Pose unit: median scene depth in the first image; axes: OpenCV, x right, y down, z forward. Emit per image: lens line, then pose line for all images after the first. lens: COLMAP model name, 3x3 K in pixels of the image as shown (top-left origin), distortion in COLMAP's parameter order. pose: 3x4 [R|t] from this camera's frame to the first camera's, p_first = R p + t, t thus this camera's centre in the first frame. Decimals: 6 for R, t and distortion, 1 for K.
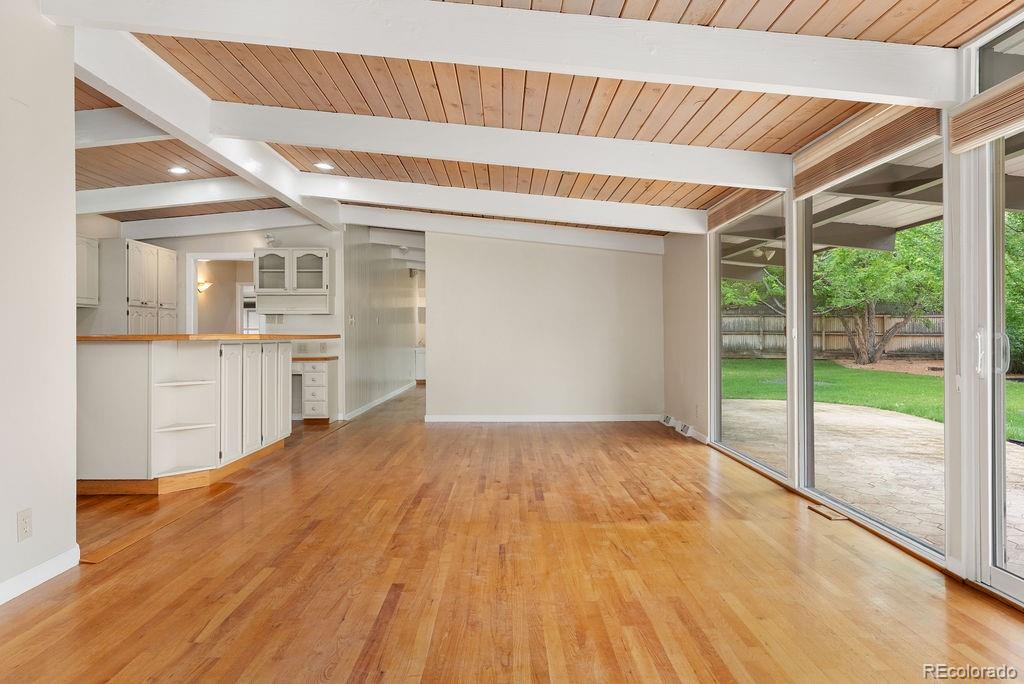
lens RADIAL K [[627.8, 0, 512.9], [0, 627.8, 338.2], [0, 0, 1]] dist [-0.002798, -0.001386]
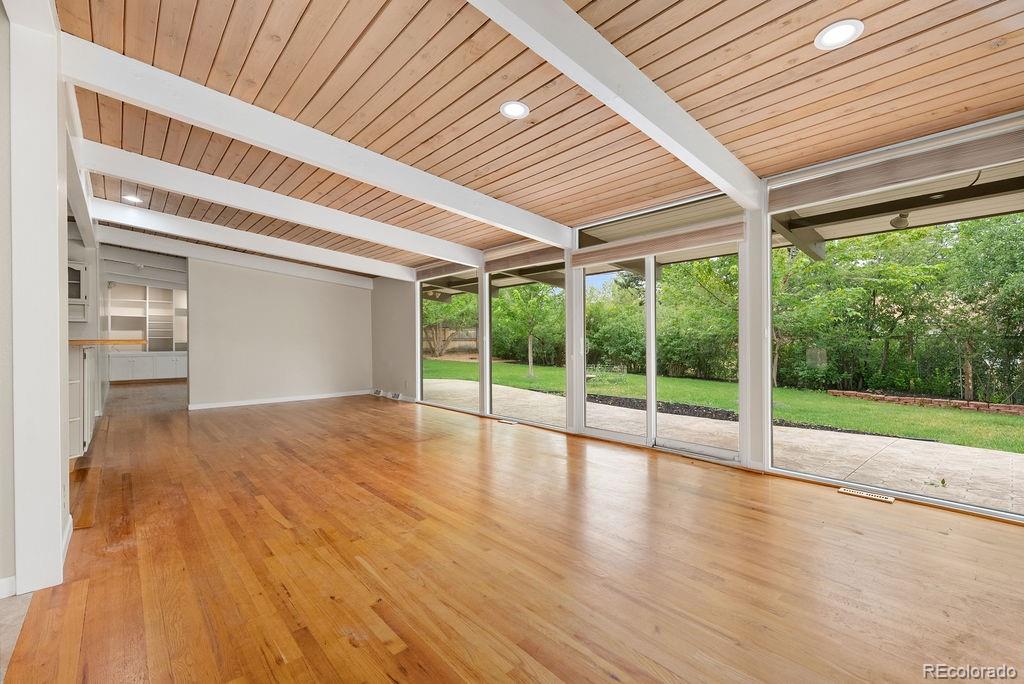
lens RADIAL K [[436.5, 0, 502.4], [0, 436.5, 341.6], [0, 0, 1]] dist [-0.012403, -0.000325]
pose [[0.762615, -0.003561, 0.646843, -0.465948], [0.004596, 0.999989, 0.000088, 0.001086], [-0.646836, 0.002906, 0.762624, -0.126843]]
